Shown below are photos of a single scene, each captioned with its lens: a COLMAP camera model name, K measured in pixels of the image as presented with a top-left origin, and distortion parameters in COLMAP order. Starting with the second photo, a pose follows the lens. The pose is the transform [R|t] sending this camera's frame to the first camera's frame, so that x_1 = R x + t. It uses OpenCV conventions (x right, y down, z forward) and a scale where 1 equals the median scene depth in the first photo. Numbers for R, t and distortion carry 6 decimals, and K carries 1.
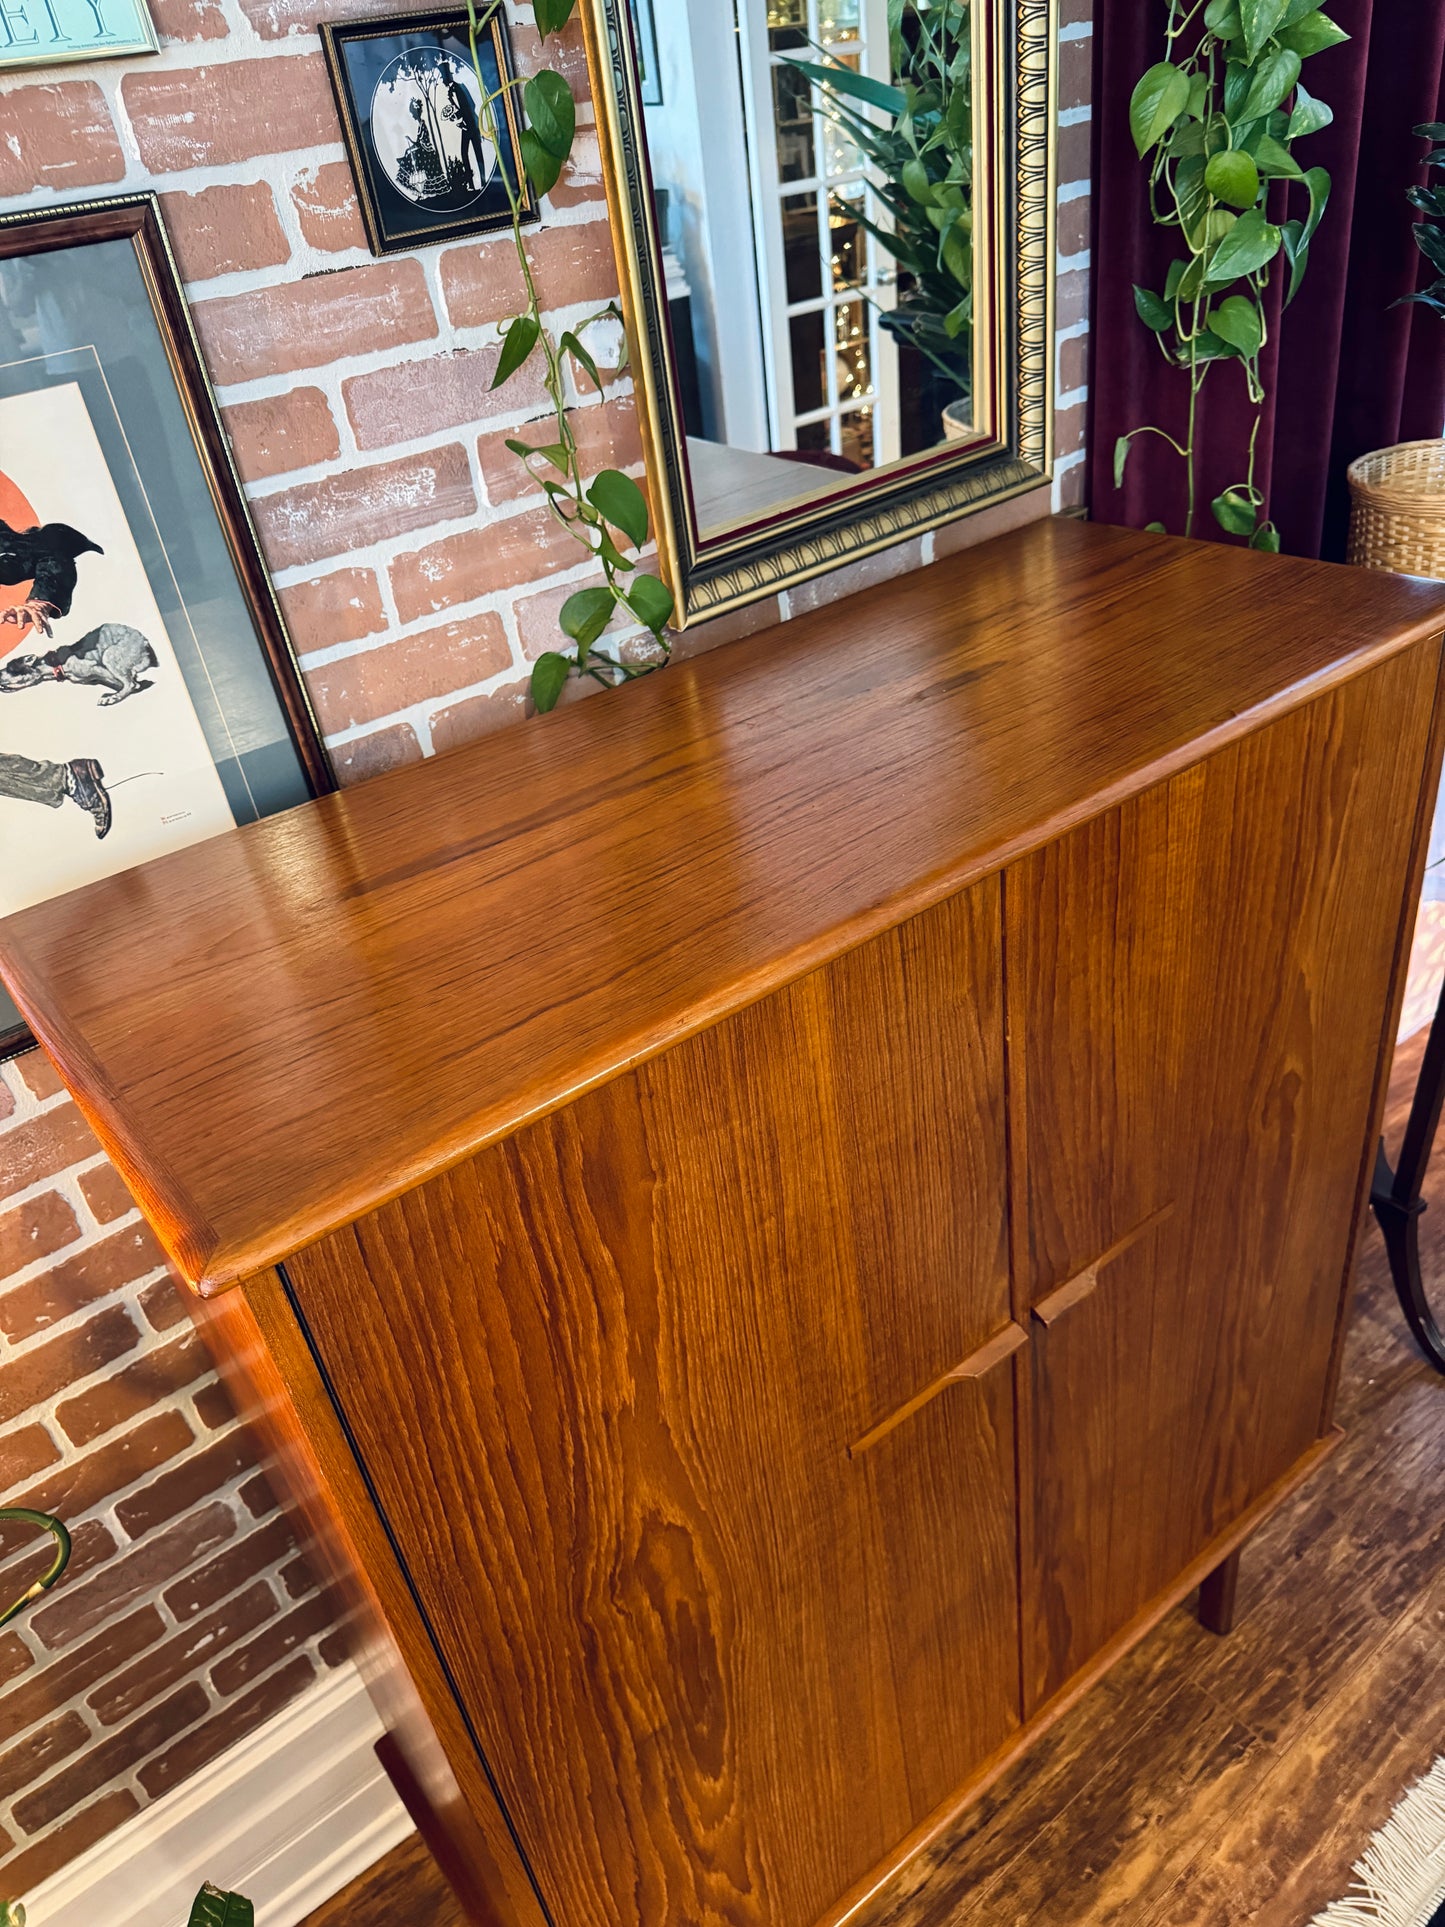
lens RADIAL K [[1379.8, 0, 719.9], [0, 1379.8, 944.3], [0, 0, 1]] dist [0.002763, -0.012838]
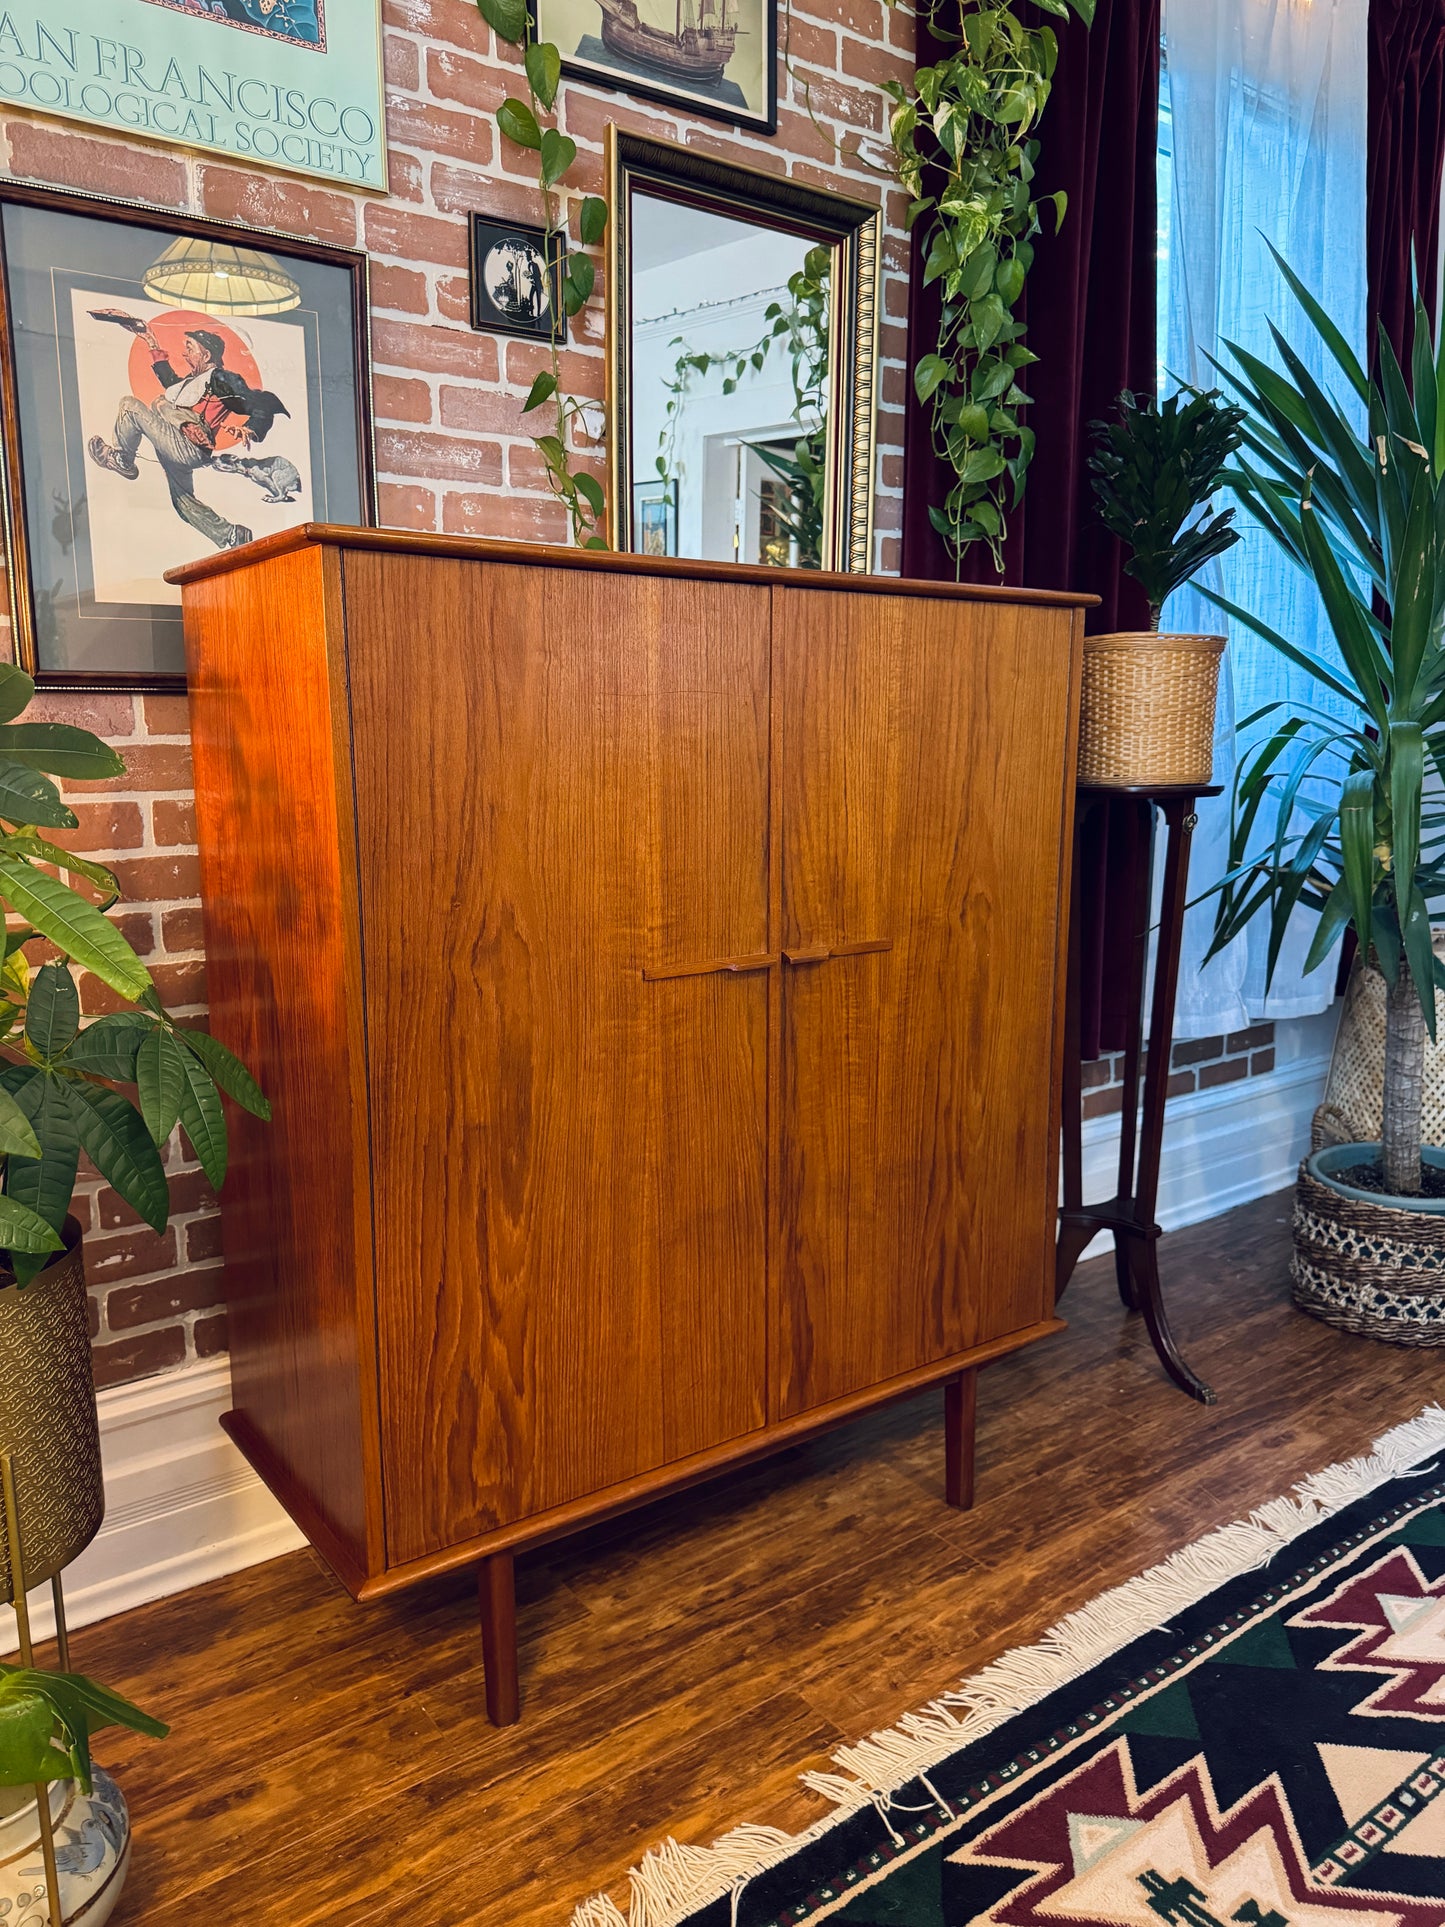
lens RADIAL K [[1379.8, 0, 728.3], [0, 1379.8, 943.6], [0, 0, 1]] dist [0.002763, -0.012838]
pose [[0.991901, 0.126498, 0.011408, 0.154451], [-0.111995, 0.913462, -0.391209, 0.854105], [-0.059907, 0.386763, 0.920231, -0.353489]]
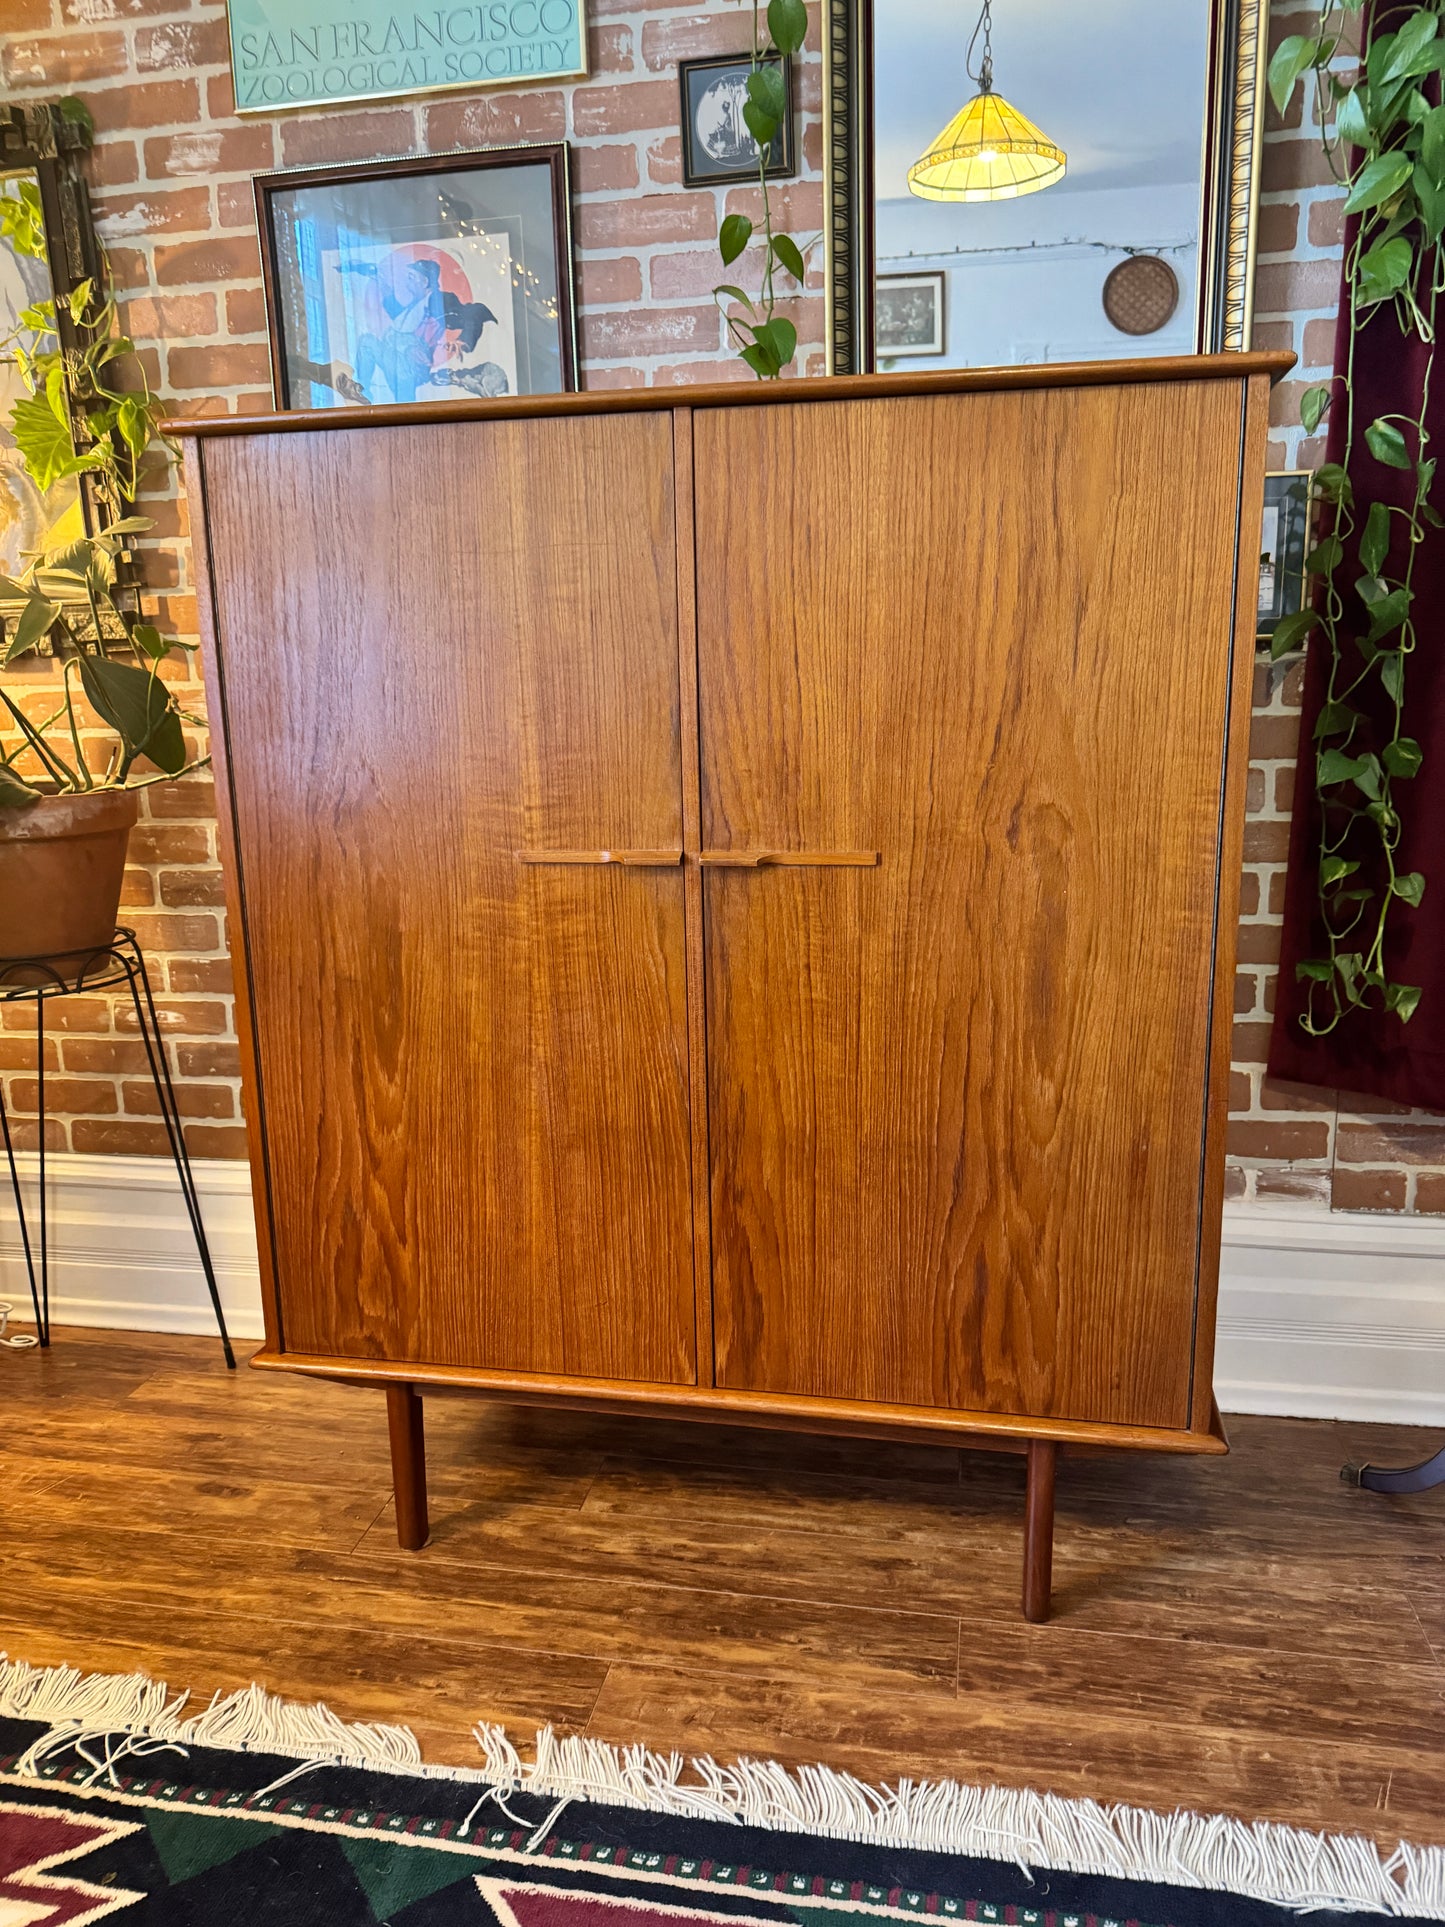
lens RADIAL K [[1379.8, 0, 726.0], [0, 1379.8, 958.9], [0, 0, 1]] dist [0.002763, -0.012838]
pose [[0.658340, 0.256963, -0.707502, 1.180183], [-0.451831, 0.886660, -0.098402, 0.476620], [0.602028, 0.384453, 0.699827, 0.177268]]
